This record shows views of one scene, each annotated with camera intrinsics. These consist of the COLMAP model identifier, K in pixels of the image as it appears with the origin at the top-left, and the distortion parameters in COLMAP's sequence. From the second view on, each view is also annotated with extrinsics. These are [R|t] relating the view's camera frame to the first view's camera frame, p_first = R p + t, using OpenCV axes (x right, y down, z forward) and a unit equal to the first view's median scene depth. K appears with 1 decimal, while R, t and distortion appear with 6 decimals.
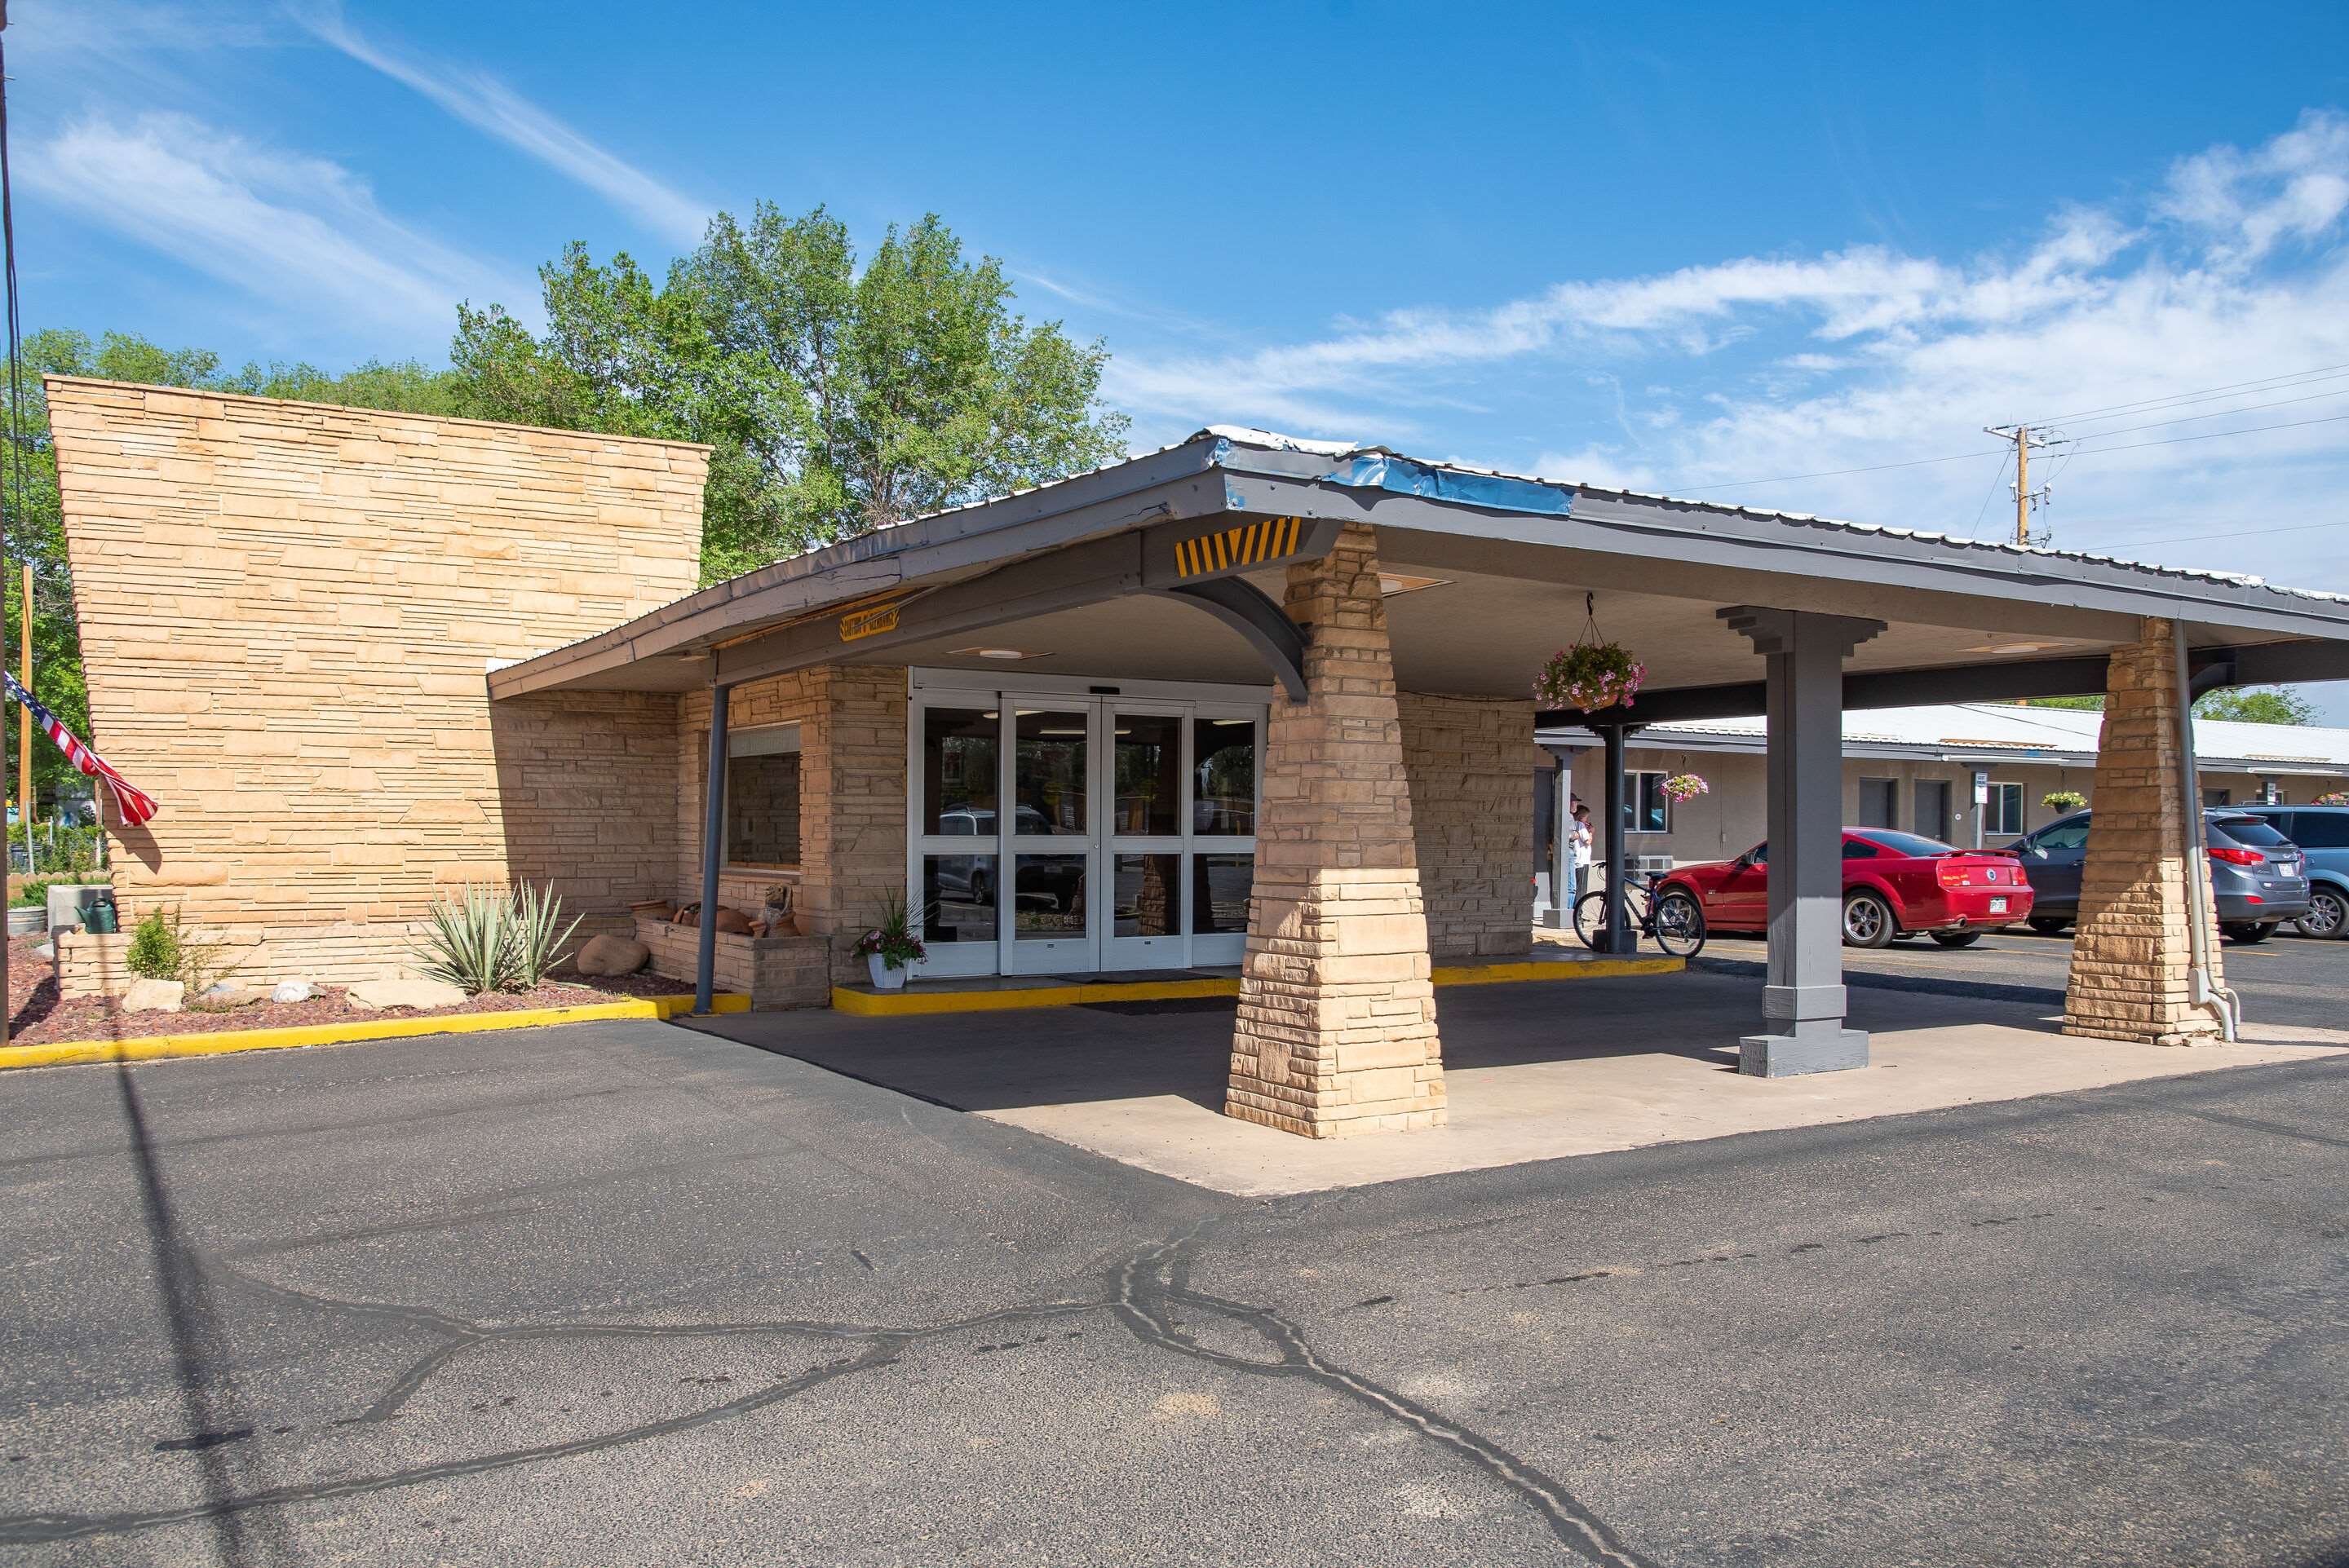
lens RADIAL K [[1793.3, 0, 1174.5], [0, 1793.3, 784.0], [0, 0, 1]] dist [-0.000127, -0.000075]
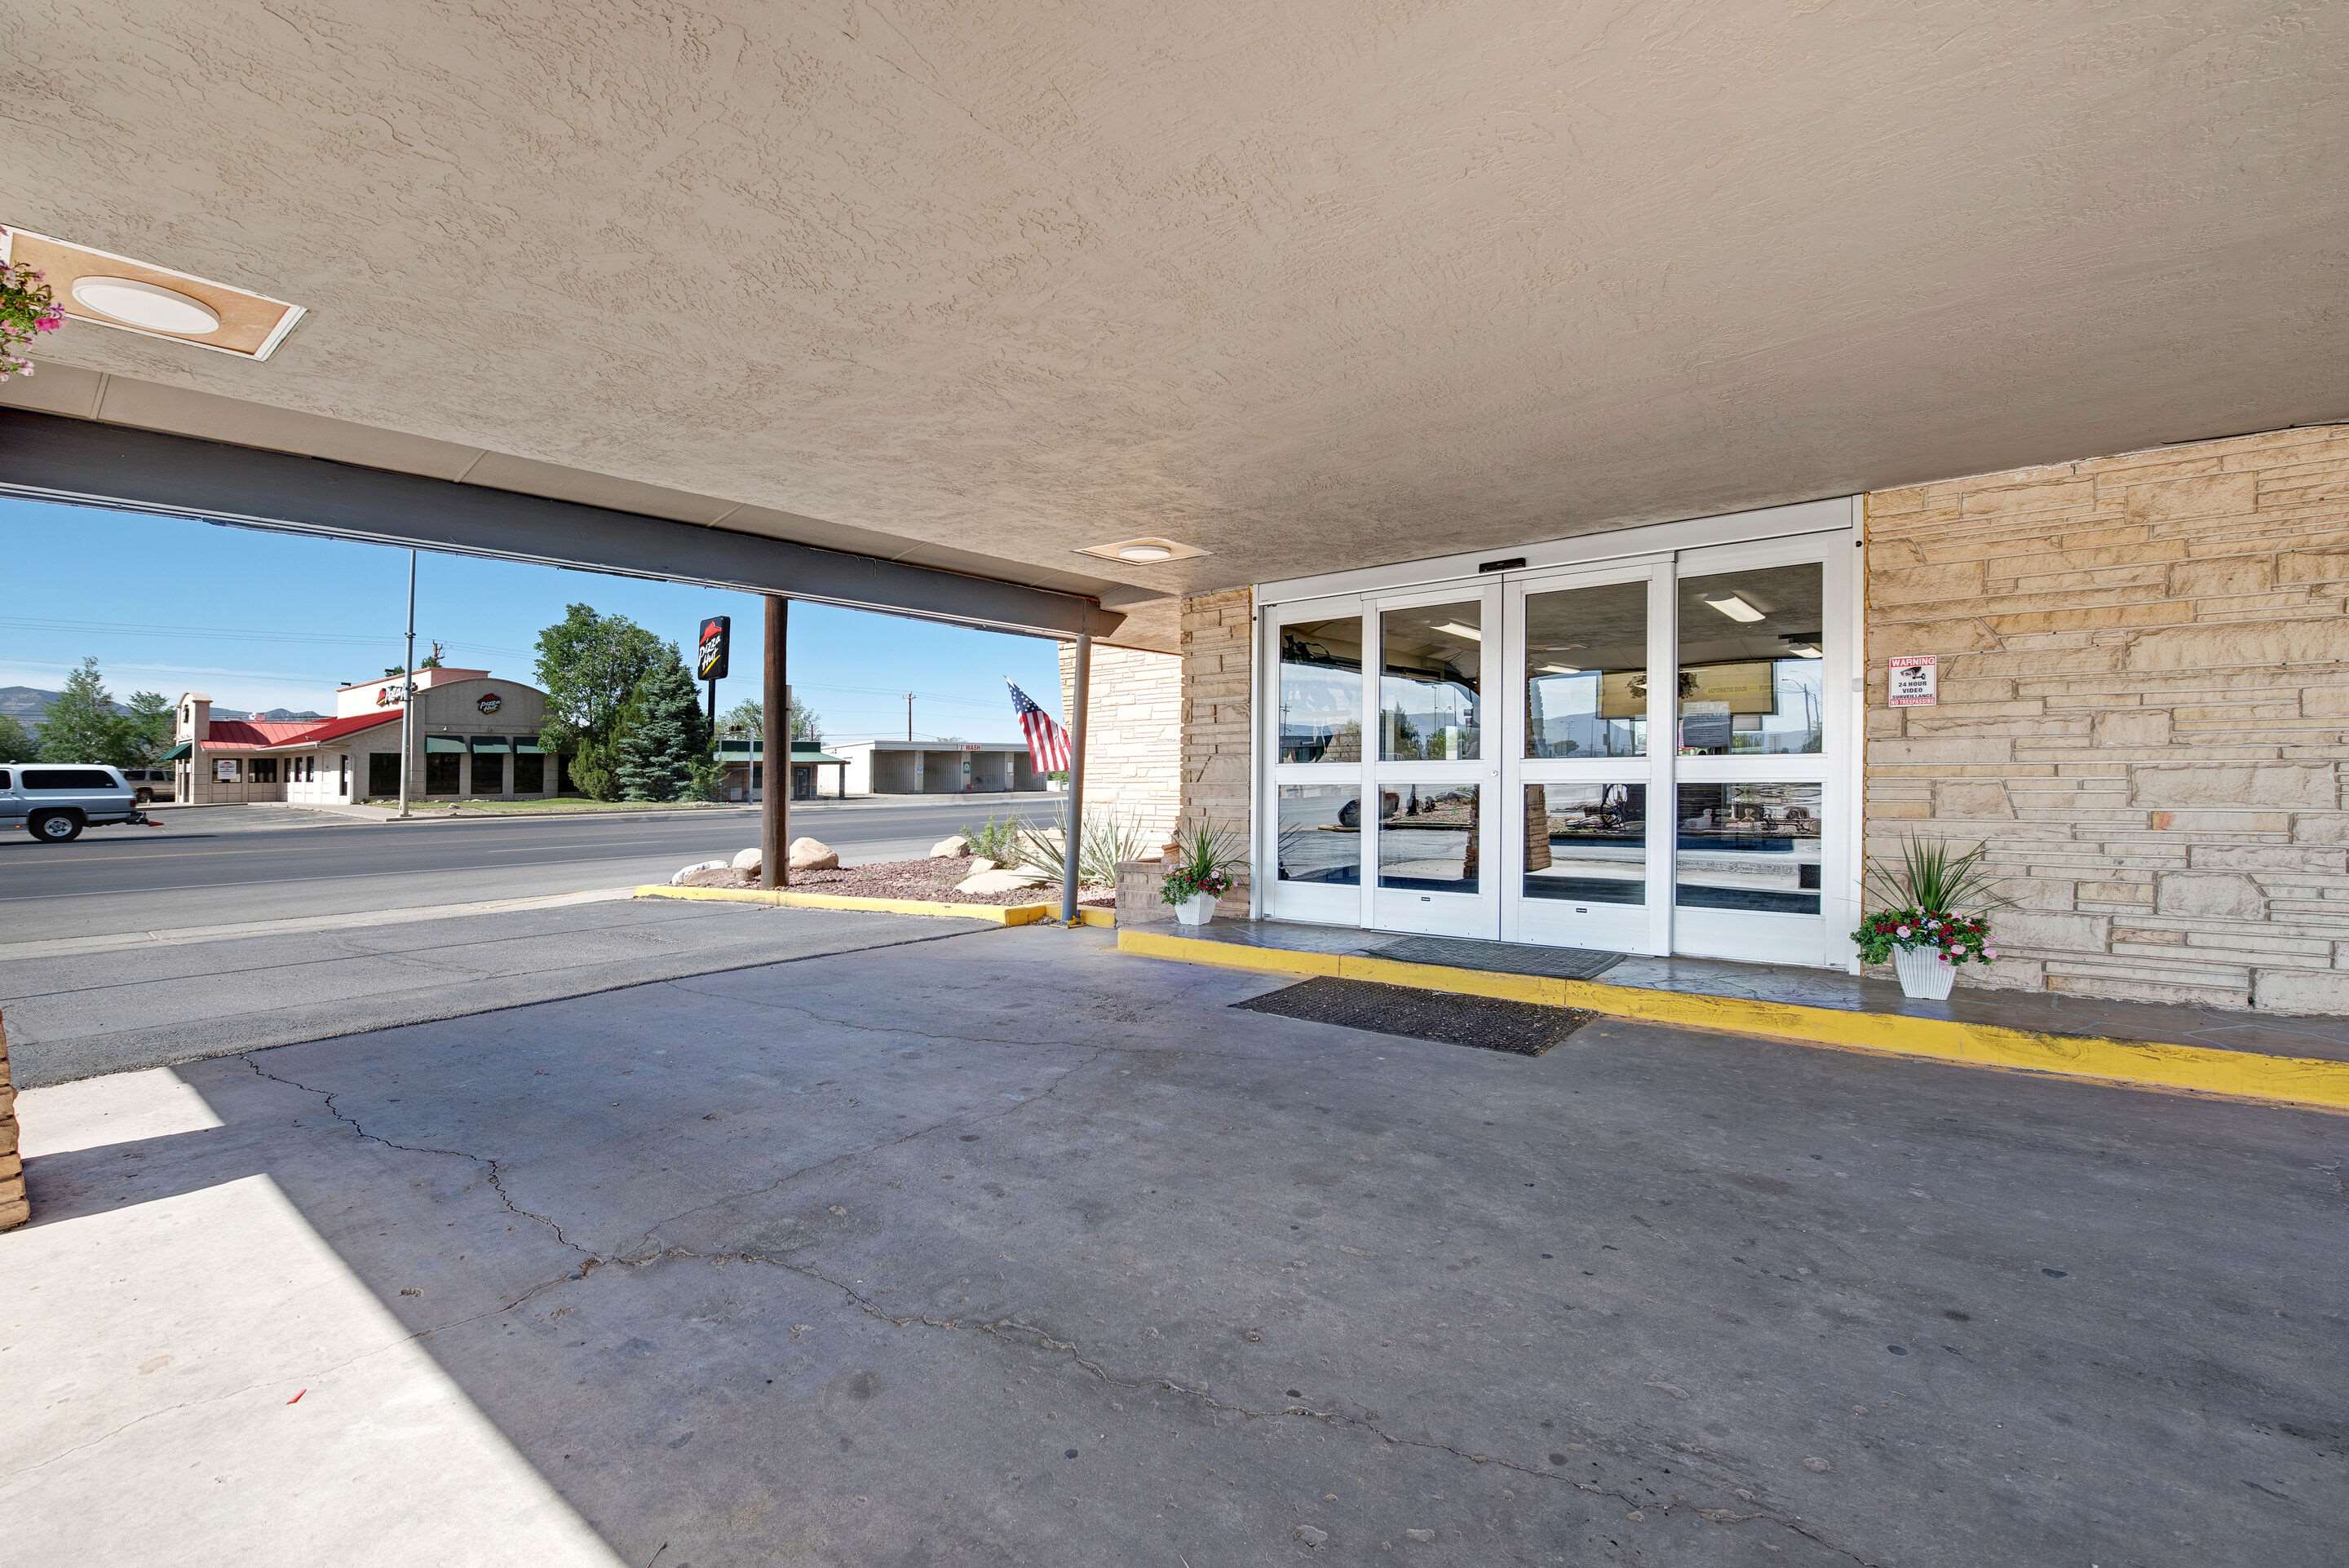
lens RADIAL K [[959.0, 0, 1213.3], [0, 959.0, 785.8], [0, 0, 1]] dist [-0.009977, 0.000400]
pose [[0.332891, 0.004013, -0.942957, 0.322663], [0.035858, 0.999214, 0.016911, 0.030832], [0.942283, -0.039442, 0.332485, 0.816948]]
